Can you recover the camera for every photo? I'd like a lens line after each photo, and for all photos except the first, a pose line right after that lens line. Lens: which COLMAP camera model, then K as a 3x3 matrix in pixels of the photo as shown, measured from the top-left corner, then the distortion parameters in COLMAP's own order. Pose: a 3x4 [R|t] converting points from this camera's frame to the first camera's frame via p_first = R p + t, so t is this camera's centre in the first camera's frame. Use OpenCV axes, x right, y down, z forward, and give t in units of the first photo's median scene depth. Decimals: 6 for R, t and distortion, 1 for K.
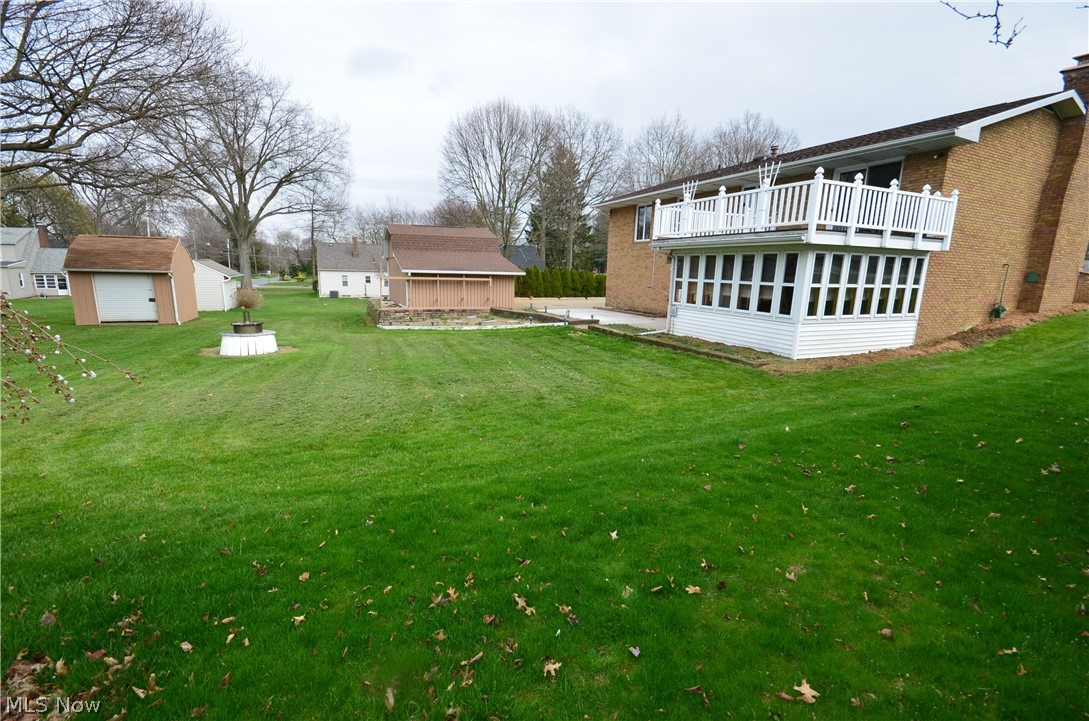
lens RADIAL K [[471.6, 0, 545.1], [0, 471.6, 366.5], [0, 0, 1]] dist [0.000602, -0.000209]
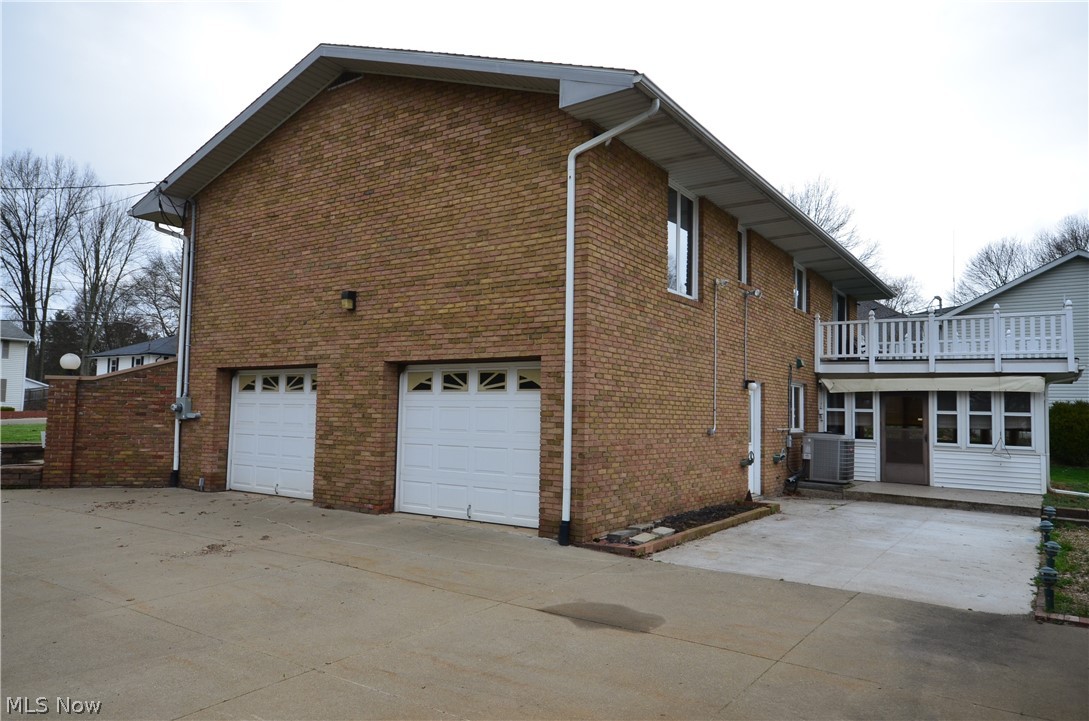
lens RADIAL K [[734.8, 0, 543.3], [0, 734.8, 362.8], [0, 0, 1]] dist [0.000251, 0.000525]
pose [[-0.519142, 0.021093, 0.854428, -0.189541], [0.136462, 0.988917, 0.058500, -0.286935], [-0.843724, 0.146966, -0.516267, 1.468204]]
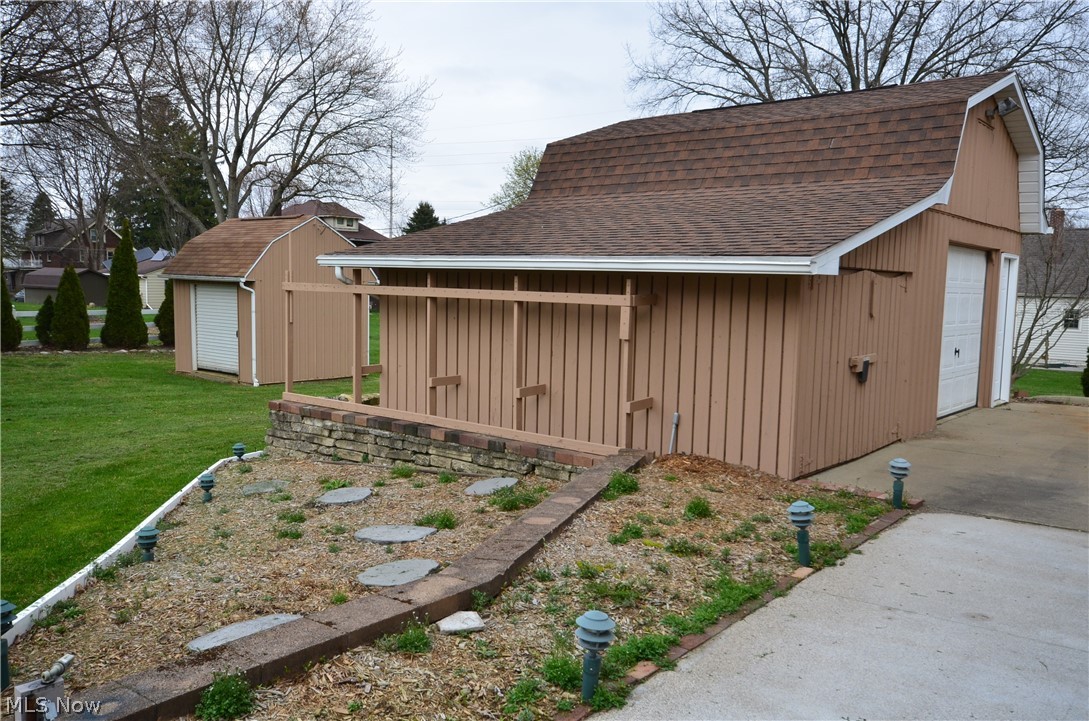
lens RADIAL K [[884.3, 0, 532.8], [0, 884.3, 361.6], [0, 0, 1]] dist [0.026307, 0.034347]
pose [[0.452079, 0.066935, -0.889463, 0.187180], [-0.189466, 0.981631, -0.022427, -0.157295], [0.871623, 0.178661, 0.456457, 0.876079]]
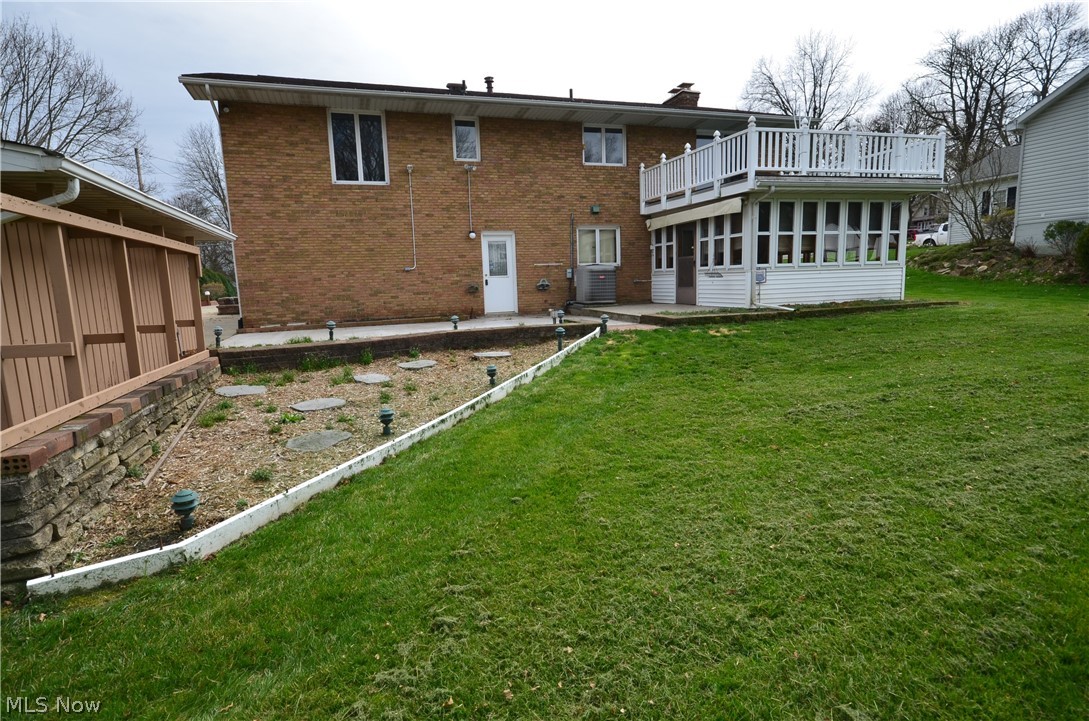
lens RADIAL K [[578.7, 0, 538.4], [0, 578.7, 361.1], [0, 0, 1]] dist [0.016327, 0.000131]
pose [[0.118806, -0.166623, 0.978837, -0.458513], [0.236706, 0.962149, 0.135052, -0.131344], [-0.964290, 0.215652, 0.153750, 0.828242]]
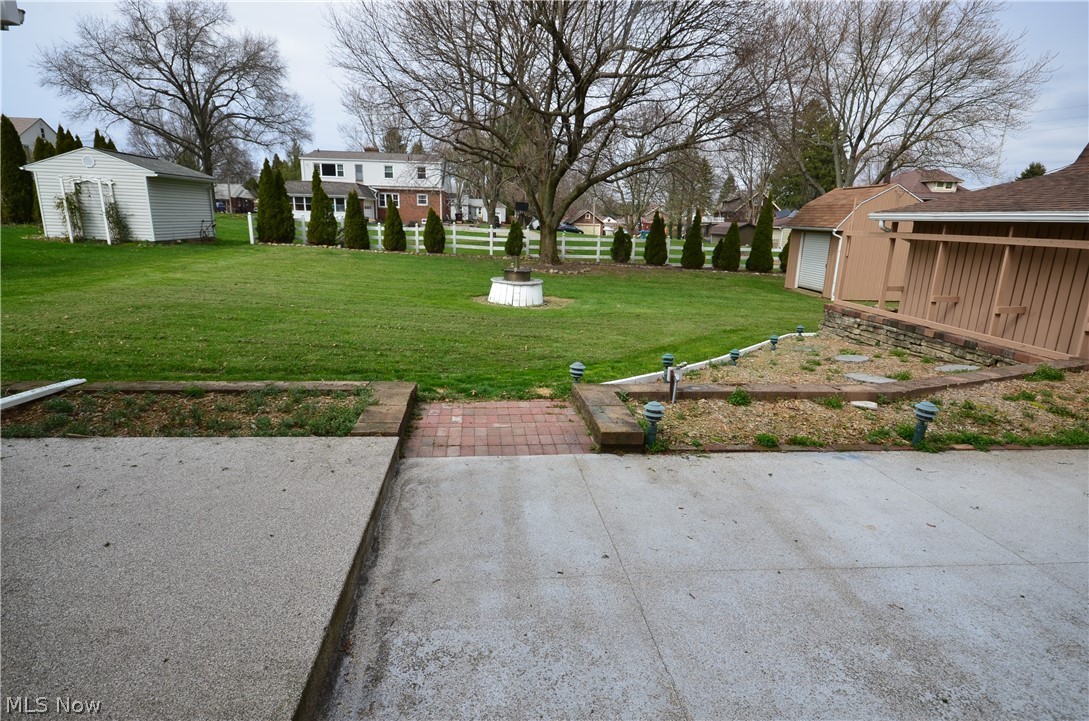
lens RADIAL K [[578.7, 0, 541.6], [0, 578.7, 362.2], [0, 0, 1]] dist [0.016327, 0.000131]
pose [[-0.320805, 0.196113, -0.926620, 0.282377], [-0.226571, 0.934035, 0.276124, -0.157498], [0.919647, 0.298527, -0.255209, 0.890910]]
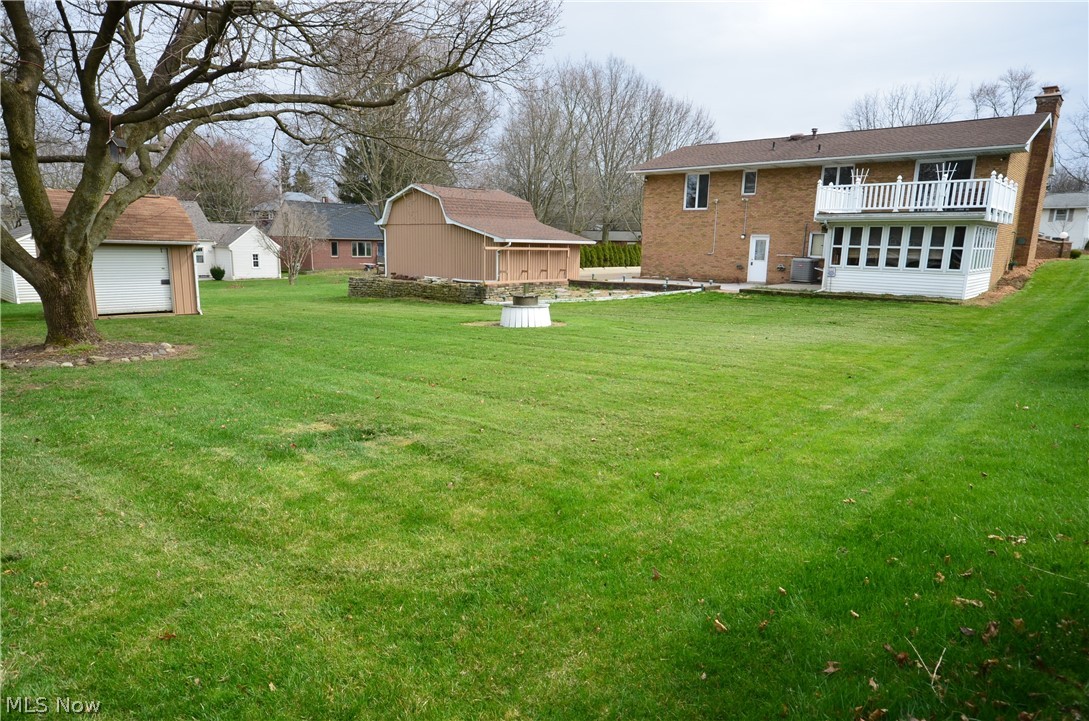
lens RADIAL K [[648.0, 0, 544.2], [0, 648.0, 359.4], [0, 0, 1]] dist [0.022722, 0.007631]
pose [[0.914441, -0.079858, 0.396762, -0.736735], [0.084830, 0.996383, 0.005033, 0.023719], [-0.395729, 0.029055, 0.917908, -0.162850]]
